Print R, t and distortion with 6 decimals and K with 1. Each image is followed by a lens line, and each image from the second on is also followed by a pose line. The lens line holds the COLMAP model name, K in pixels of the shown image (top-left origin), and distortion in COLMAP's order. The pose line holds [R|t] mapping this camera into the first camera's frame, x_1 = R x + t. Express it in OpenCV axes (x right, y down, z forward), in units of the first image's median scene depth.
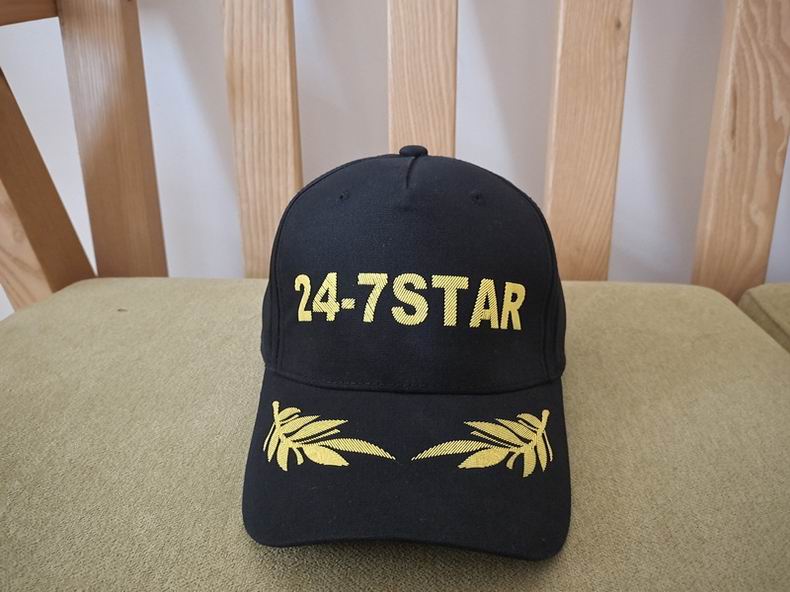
lens RADIAL K [[566.9, 0, 398.7], [0, 566.9, 301.3], [0, 0, 1]] dist [0.011535, -0.027548]
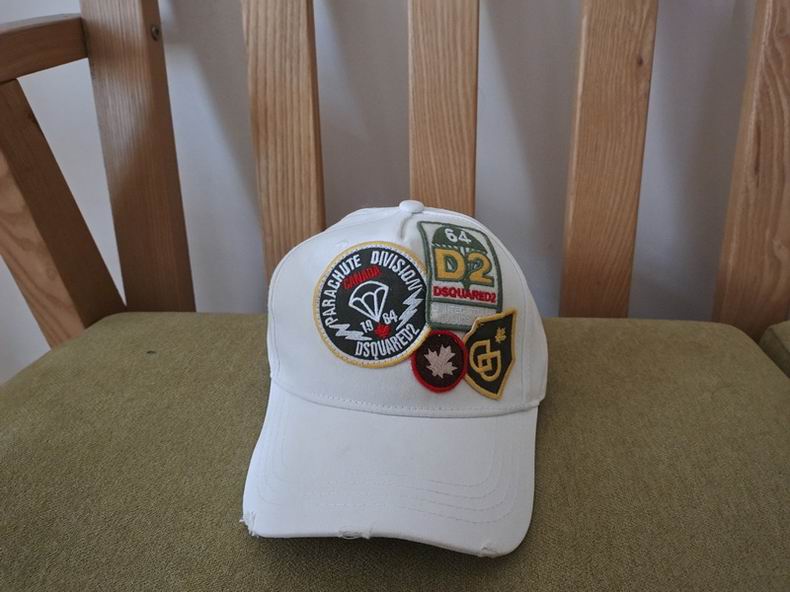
lens RADIAL K [[566.9, 0, 400.1], [0, 566.9, 297.6], [0, 0, 1]] dist [0.011535, -0.027548]
pose [[0.999459, 0.001993, -0.032833, -0.000753], [-0.001749, 0.999971, 0.007457, -0.077731], [0.032847, -0.007395, 0.999433, -0.013867]]
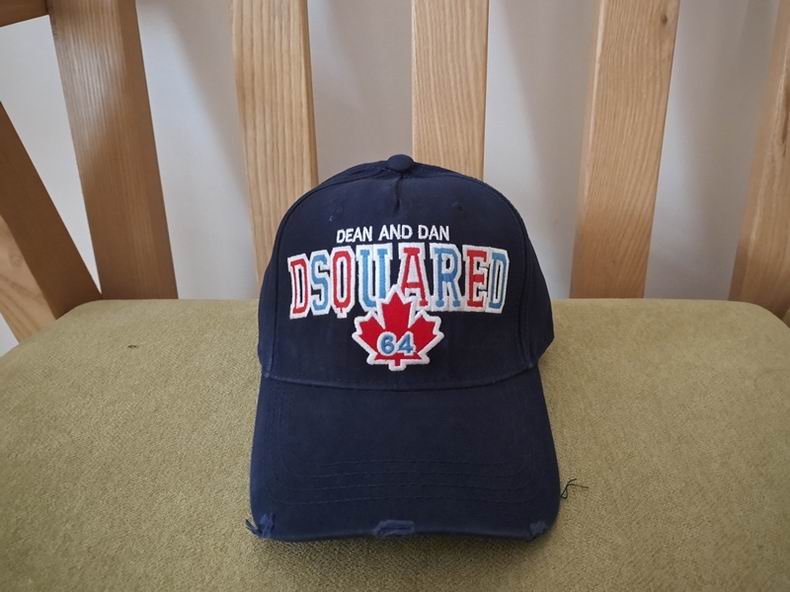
lens RADIAL K [[566.9, 0, 400.8], [0, 566.9, 295.4], [0, 0, 1]] dist [0.011535, -0.027548]
pose [[0.999869, -0.013326, 0.009155, -0.050727], [0.012923, 0.999004, 0.042708, -0.085269], [-0.009715, -0.042585, 0.999046, 0.067059]]
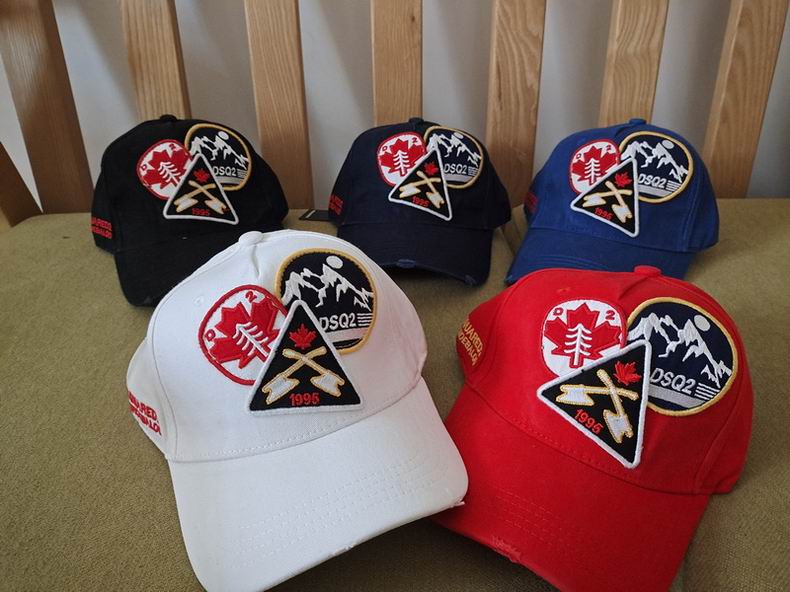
lens RADIAL K [[566.9, 0, 398.9], [0, 566.9, 293.7], [0, 0, 1]] dist [0.011535, -0.027548]
pose [[0.995904, -0.045365, 0.078215, 0.206536], [0.035074, 0.991119, 0.128266, 0.001701], [-0.083339, -0.124997, 0.988651, -0.448163]]
